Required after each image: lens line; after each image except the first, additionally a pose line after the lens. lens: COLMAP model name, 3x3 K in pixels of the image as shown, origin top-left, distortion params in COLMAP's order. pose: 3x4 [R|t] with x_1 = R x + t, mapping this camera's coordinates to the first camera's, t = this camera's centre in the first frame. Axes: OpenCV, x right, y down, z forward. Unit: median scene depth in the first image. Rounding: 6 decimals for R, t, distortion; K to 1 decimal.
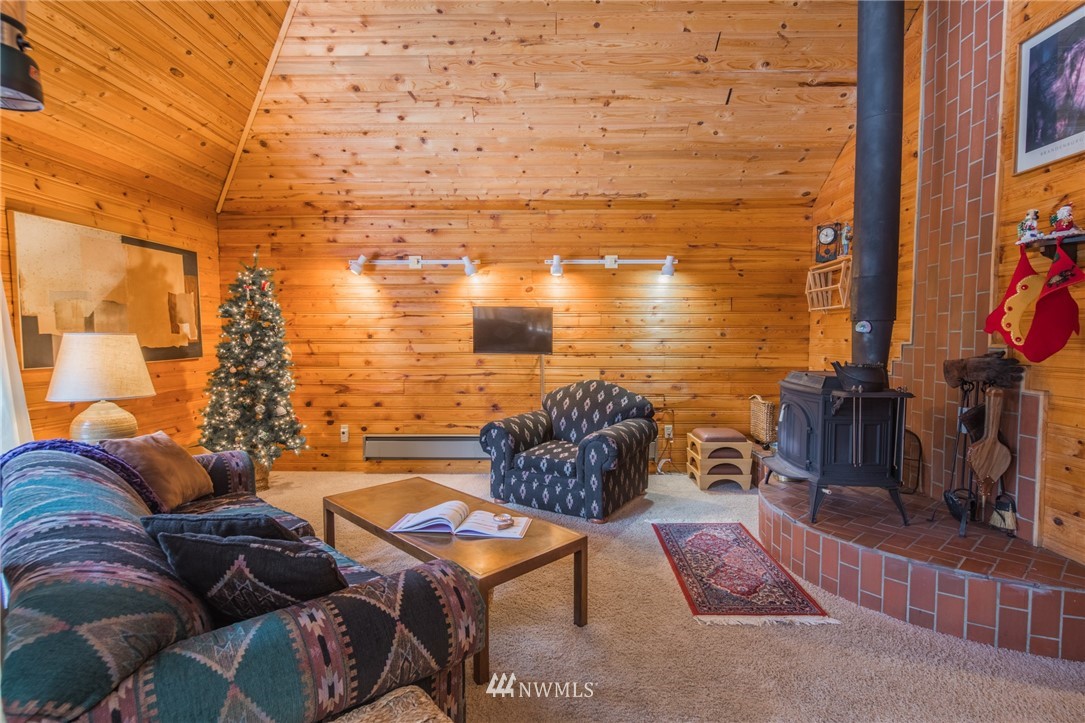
lens RADIAL K [[520.9, 0, 550.9], [0, 520.9, 368.3], [0, 0, 1]] dist [0.003711, -0.001568]
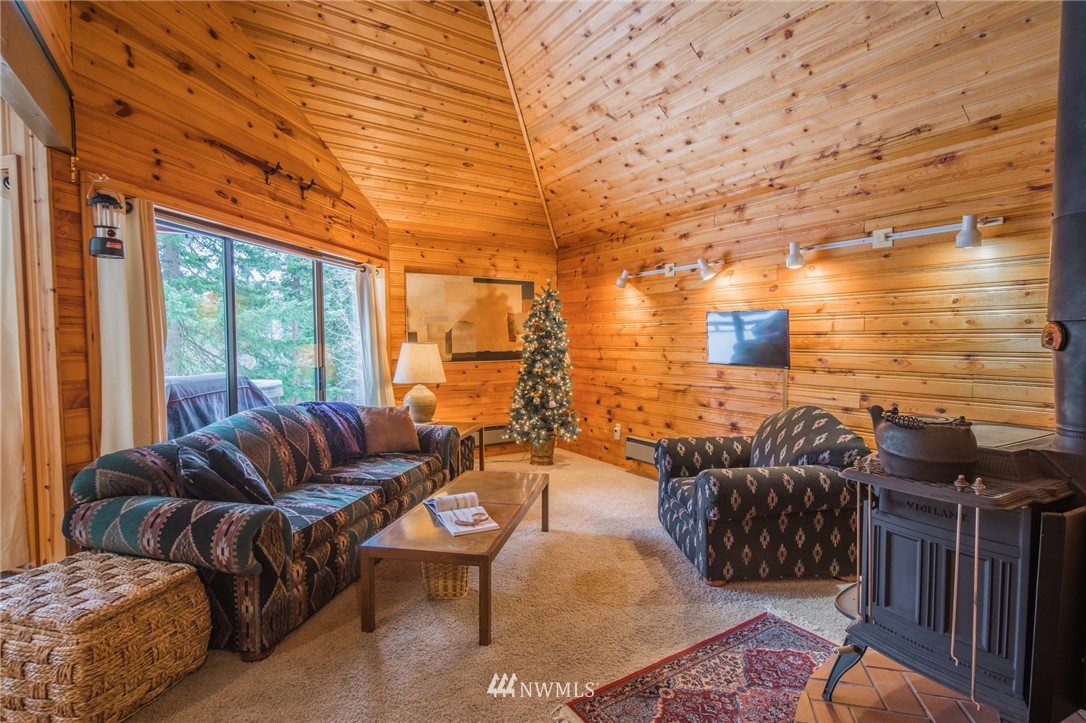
lens RADIAL K [[521.4, 0, 551.4], [0, 521.4, 368.3], [0, 0, 1]] dist [0.003711, -0.001568]
pose [[0.572425, 0.044781, -0.818733, 0.437936], [-0.049599, 0.998570, 0.019940, -0.025165], [0.818456, 0.029195, 0.573828, 0.251282]]
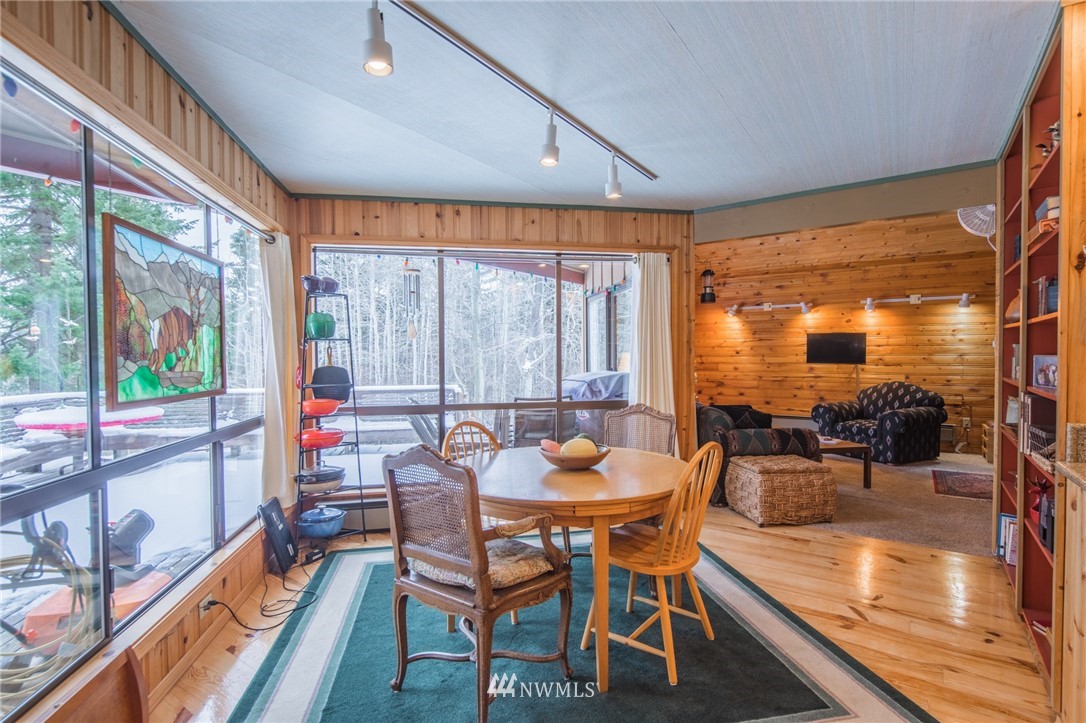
lens RADIAL K [[521.4, 0, 551.4], [0, 521.4, 368.3], [0, 0, 1]] dist [0.003711, -0.001568]
pose [[0.836452, 0.011179, -0.547926, 0.068075], [-0.027237, 0.999404, -0.021189, 0.040309], [0.547363, 0.032647, 0.836258, -0.722371]]
